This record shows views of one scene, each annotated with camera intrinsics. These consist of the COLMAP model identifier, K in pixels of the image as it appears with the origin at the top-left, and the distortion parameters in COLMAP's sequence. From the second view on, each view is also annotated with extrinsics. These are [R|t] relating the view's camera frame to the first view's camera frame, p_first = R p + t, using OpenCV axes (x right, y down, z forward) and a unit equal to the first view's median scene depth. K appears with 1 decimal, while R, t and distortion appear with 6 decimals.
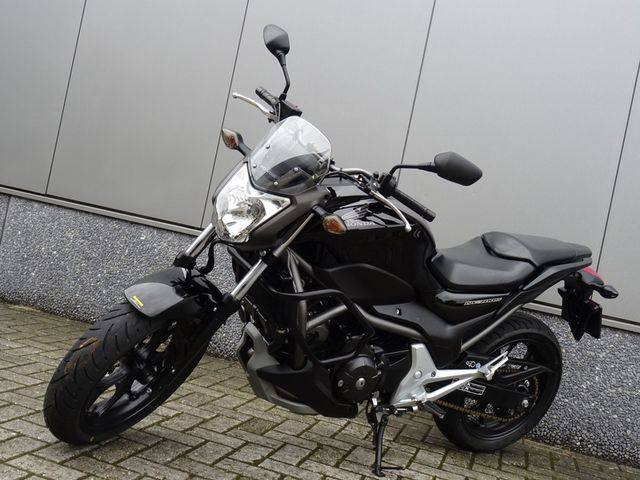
lens RADIAL K [[718.1, 0, 319.3], [0, 718.1, 238.7], [0, 0, 1]] dist [0.005240, 0.000000]
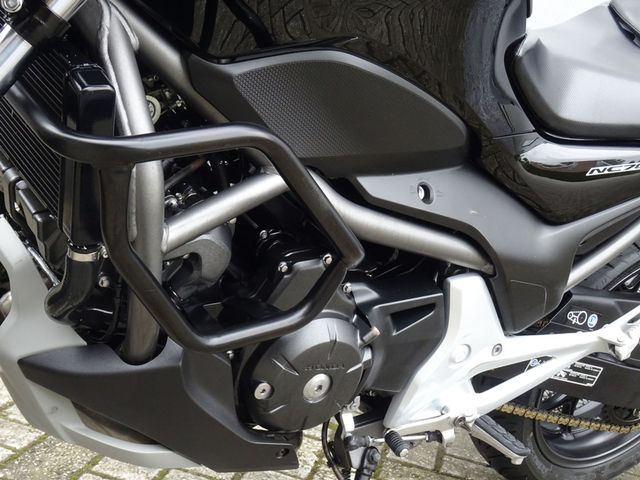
lens RADIAL K [[1028.1, 0, 320.3], [0, 1028.1, 238.0], [0, 0, 1]] dist [-0.001686, 0.000000]
pose [[0.994898, 0.007417, 0.100615, 0.006000], [-0.024599, 0.985029, 0.170624, 0.036385], [-0.097843, -0.172228, 0.980186, 0.493279]]
